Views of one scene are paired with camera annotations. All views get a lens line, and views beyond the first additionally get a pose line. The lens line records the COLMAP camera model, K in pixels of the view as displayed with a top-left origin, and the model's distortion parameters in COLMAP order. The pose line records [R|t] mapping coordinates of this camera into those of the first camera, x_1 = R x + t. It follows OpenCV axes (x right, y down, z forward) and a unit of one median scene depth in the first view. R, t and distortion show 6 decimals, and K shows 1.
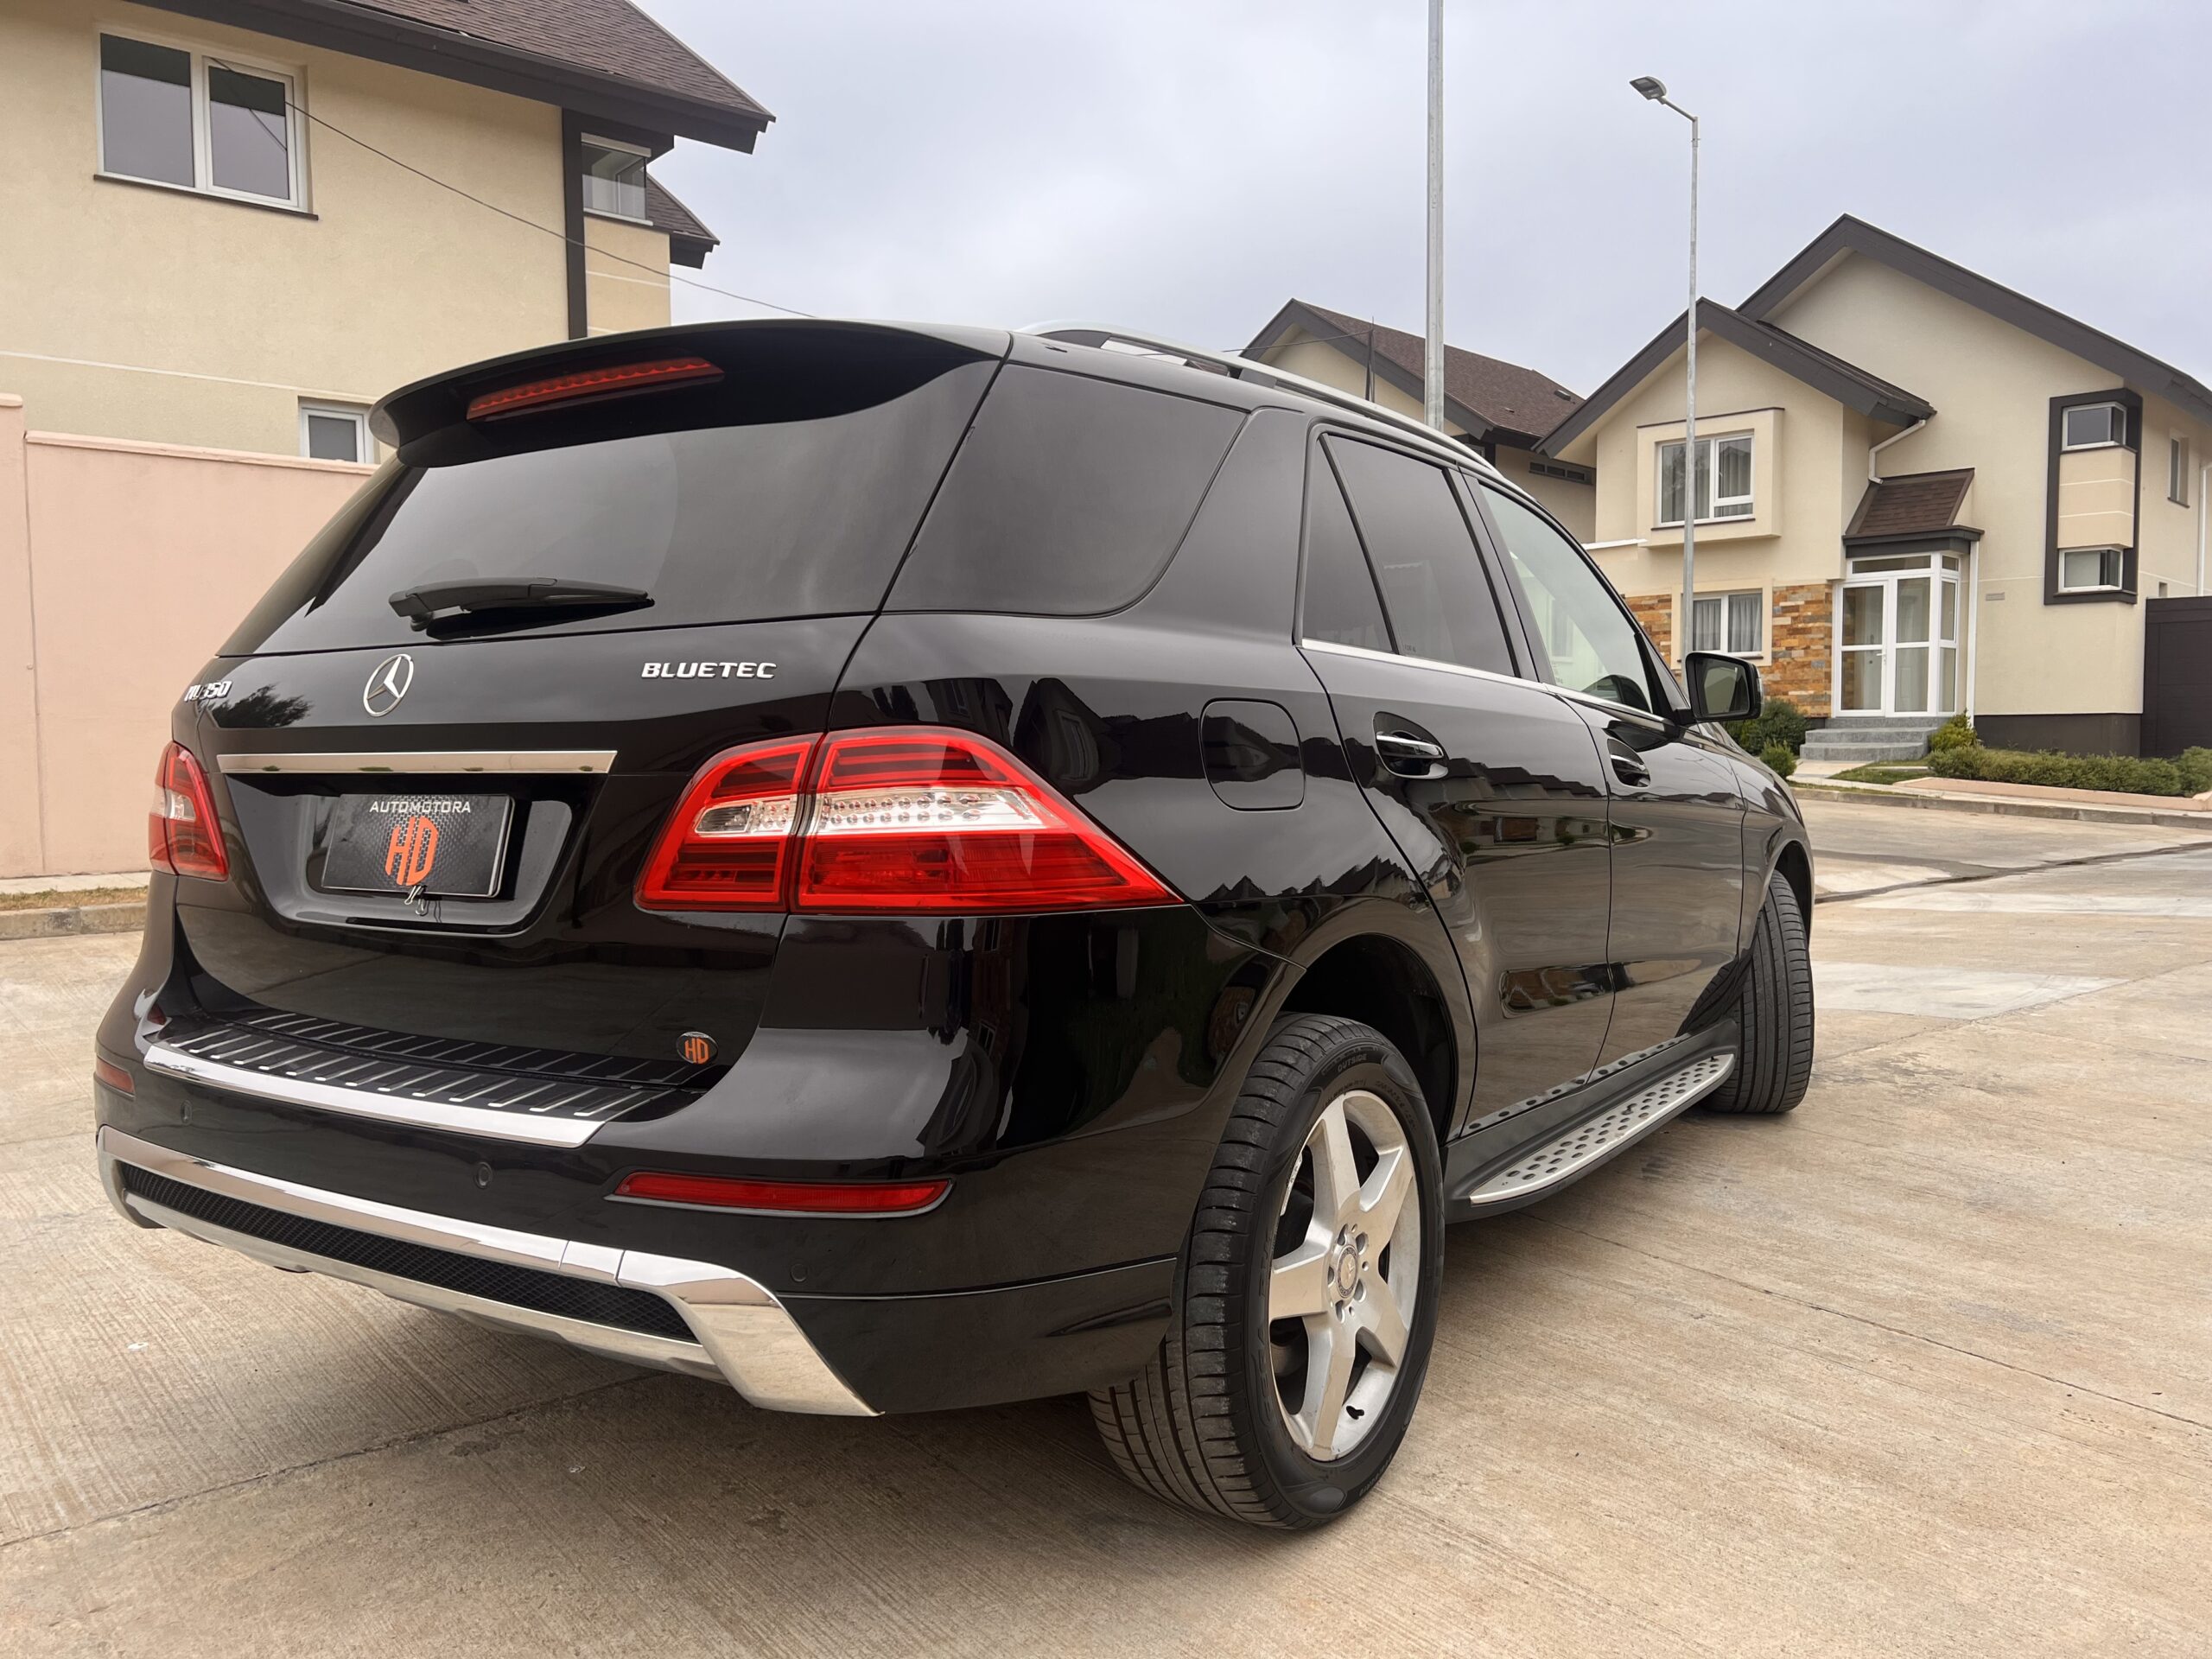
lens RADIAL K [[1662.1, 0, 1096.6], [0, 1662.1, 827.9], [0, 0, 1]] dist [0.037836, -0.051910]
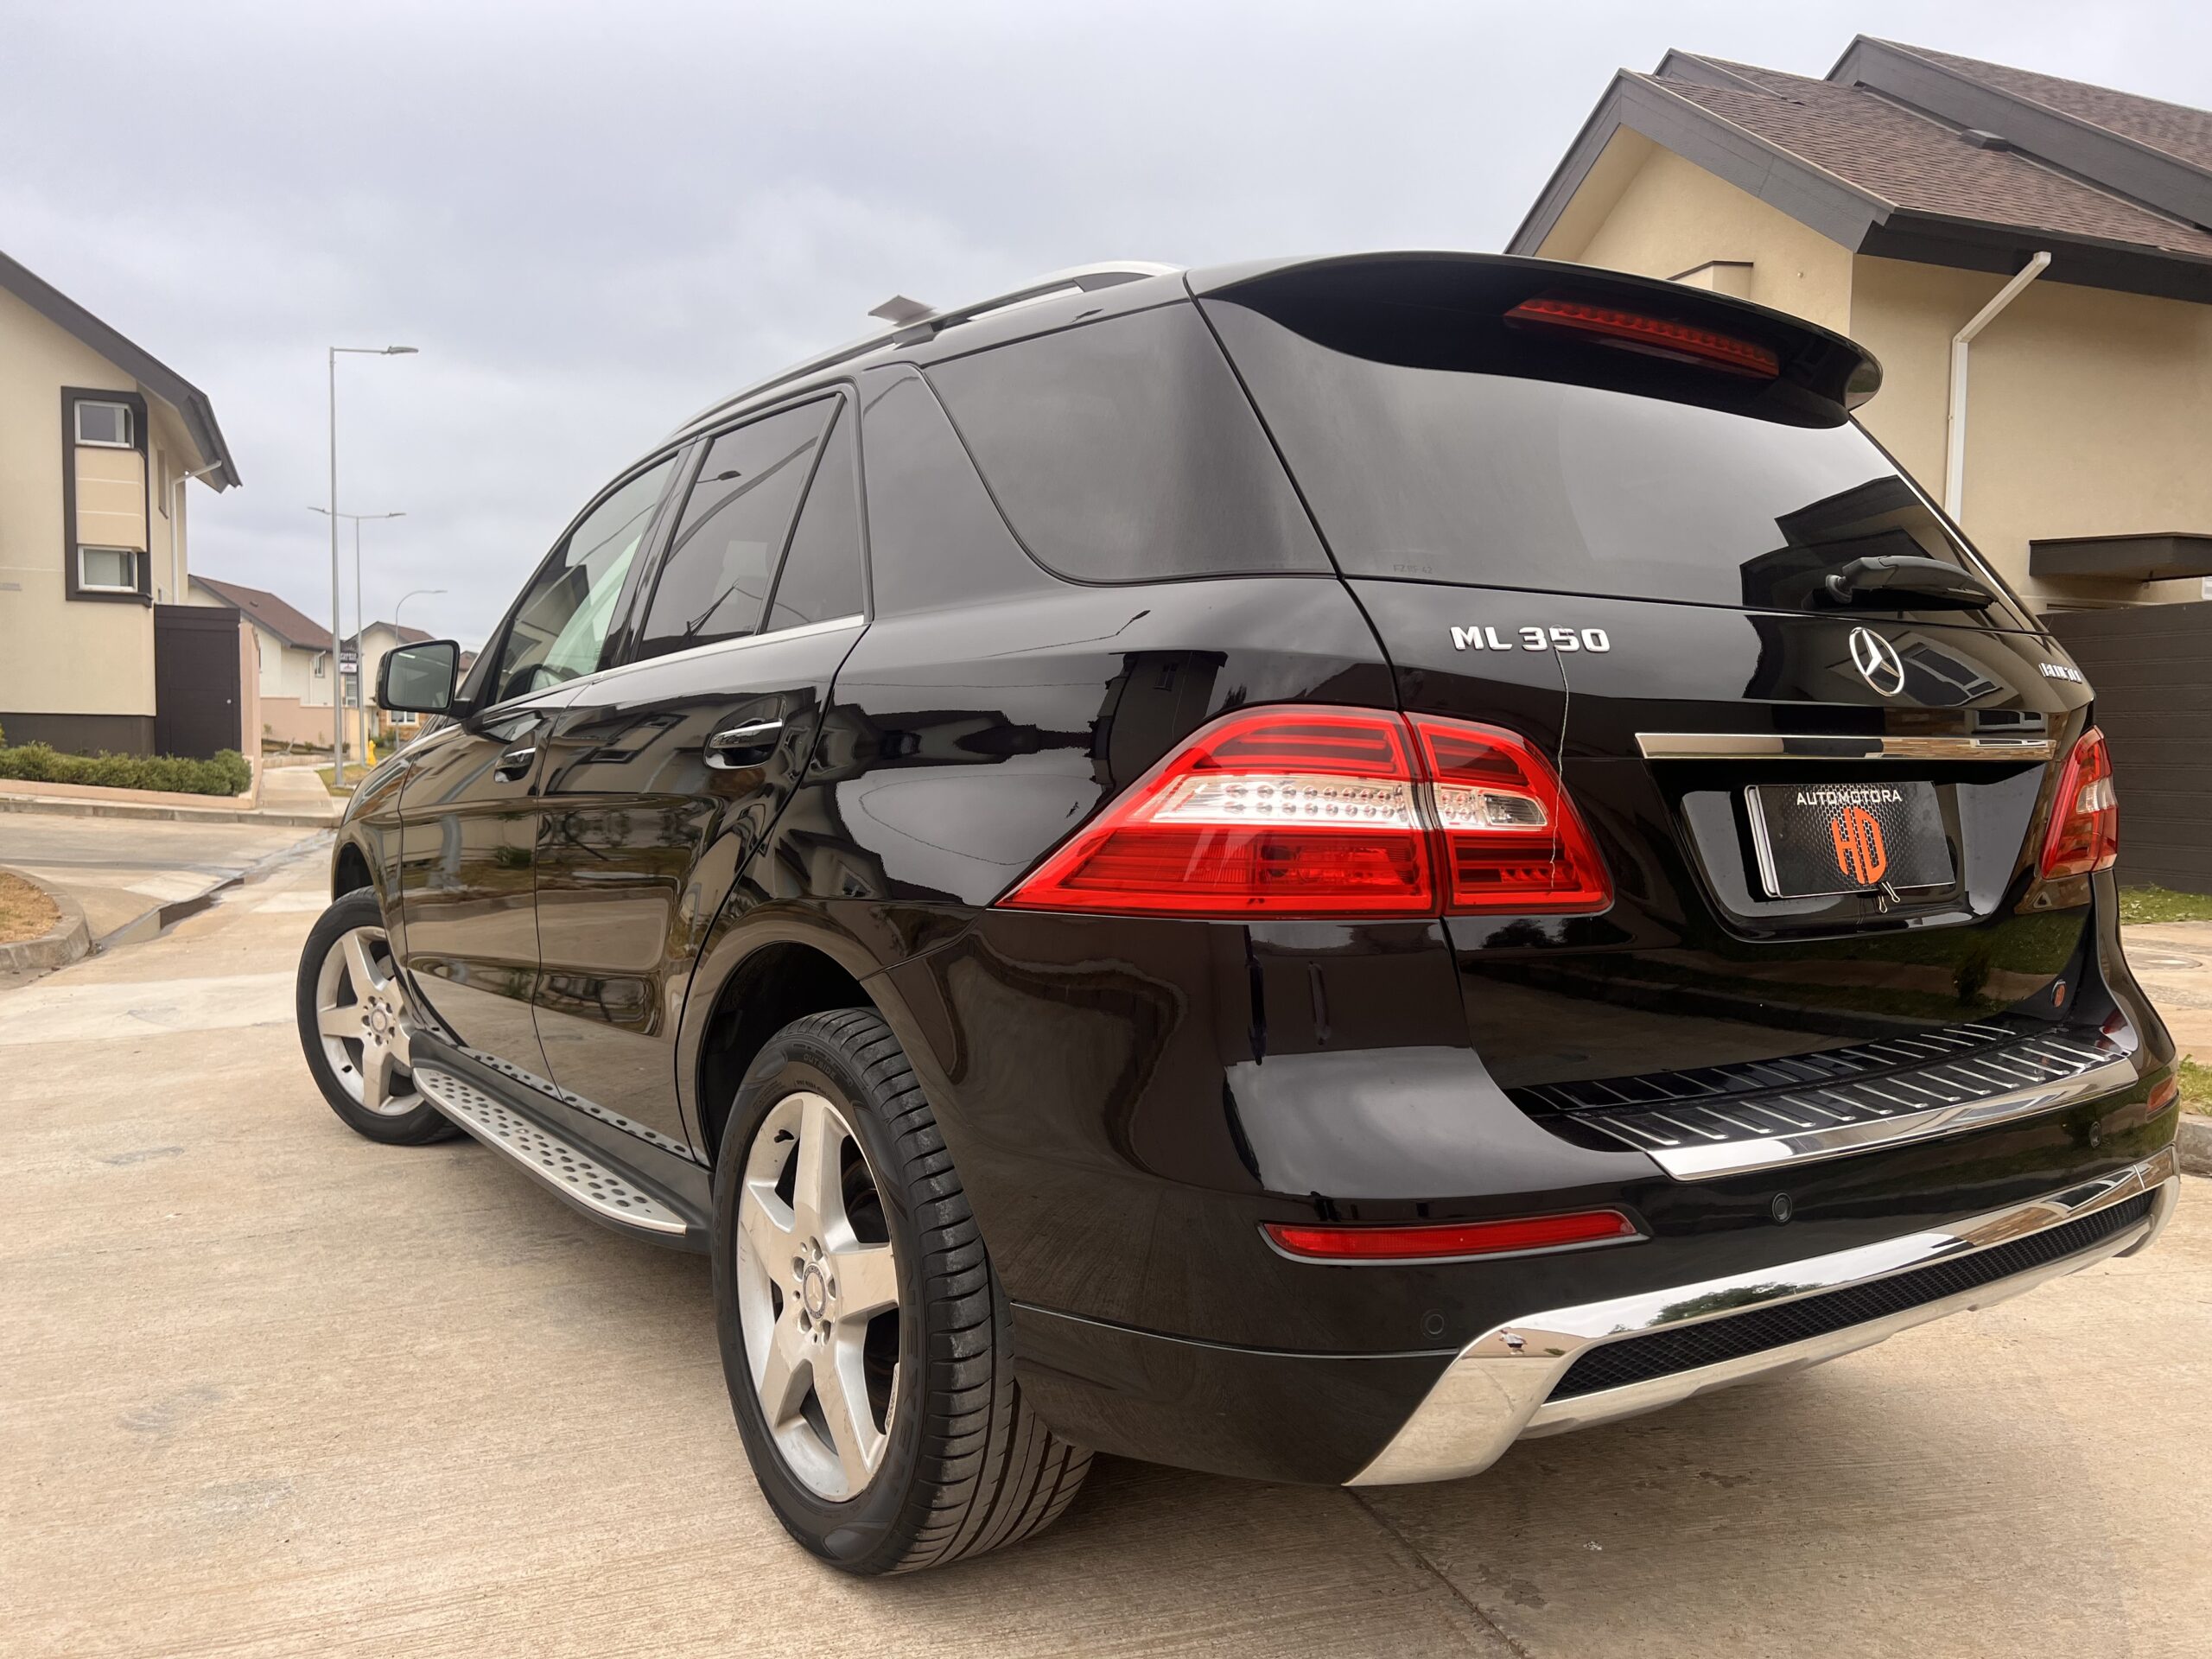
lens RADIAL K [[1681.0, 0, 1102.7], [0, 1681.0, 821.1], [0, 0, 1]] dist [0.005051, 0.004325]
pose [[0.373896, -0.029195, 0.927011, -0.141958], [0.034482, 0.999251, 0.017562, -0.003008], [-0.926829, 0.025399, 0.374623, 0.104024]]
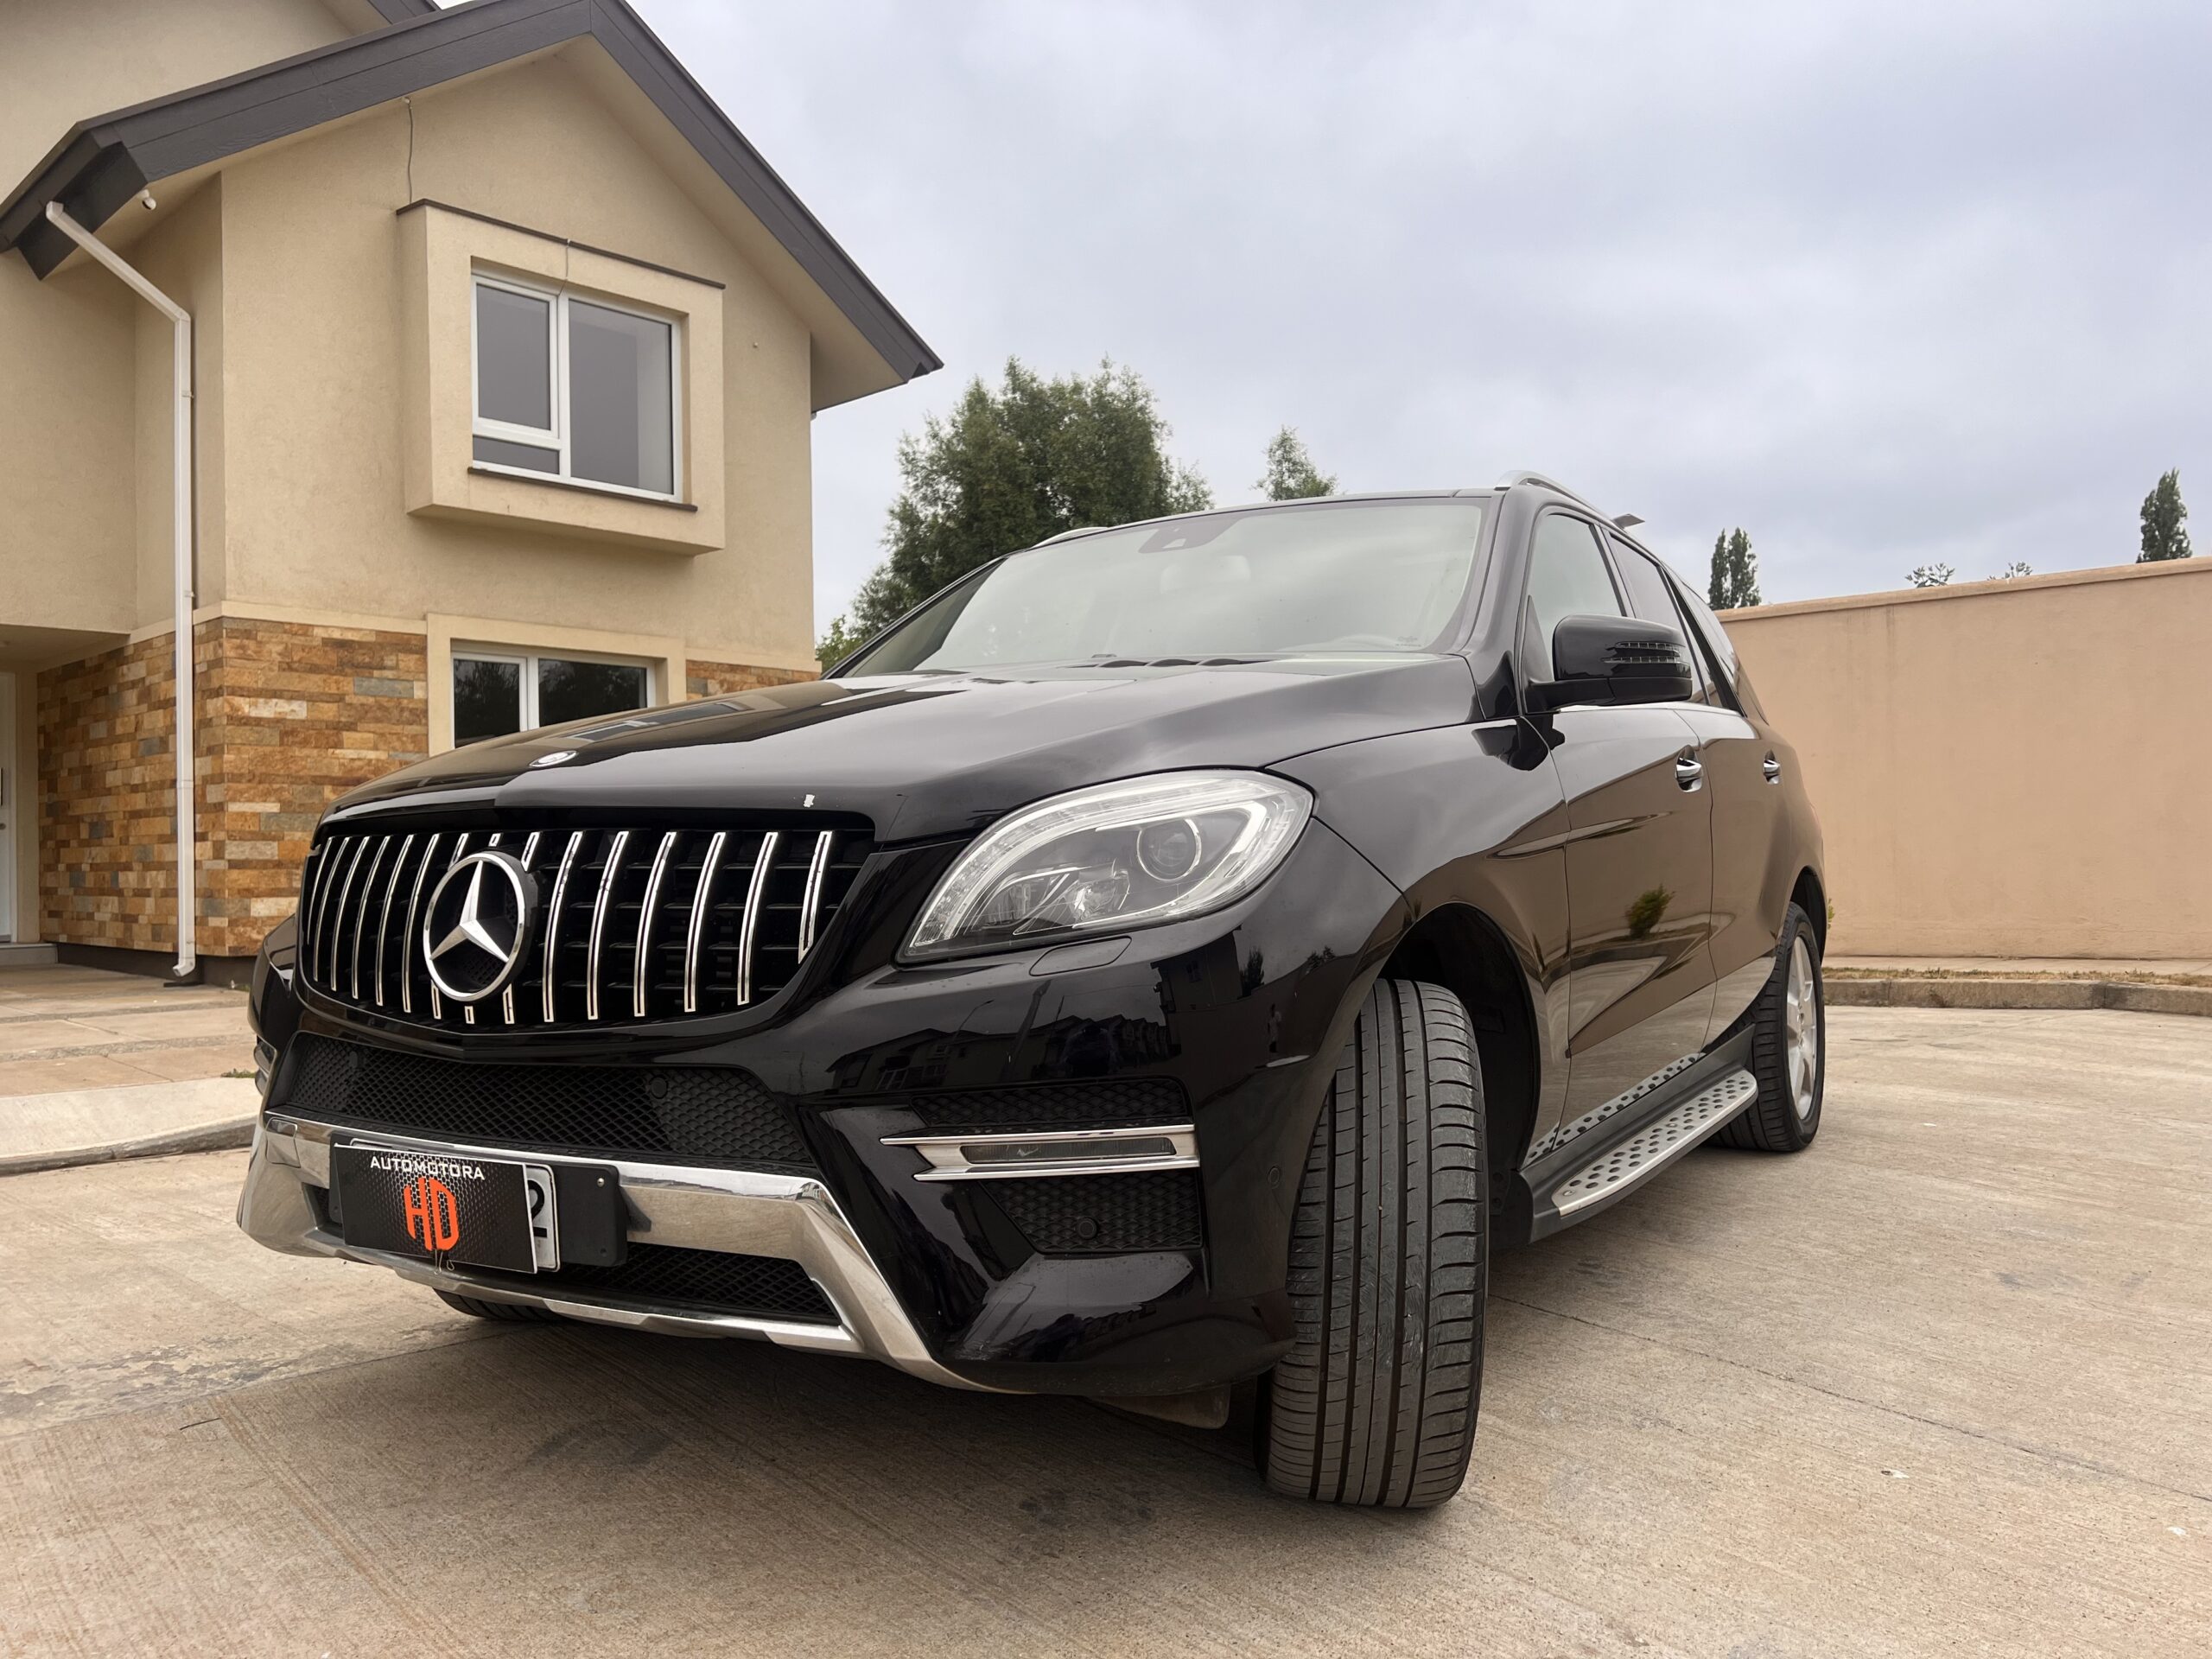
lens RADIAL K [[1681.0, 0, 1102.7], [0, 1681.0, 821.1], [0, 0, 1]] dist [0.005051, 0.004325]
pose [[-0.999164, 0.016194, -0.037537, 0.044743], [0.015144, 0.999490, 0.028113, -0.008334], [0.037974, 0.027521, -0.998900, 0.376191]]
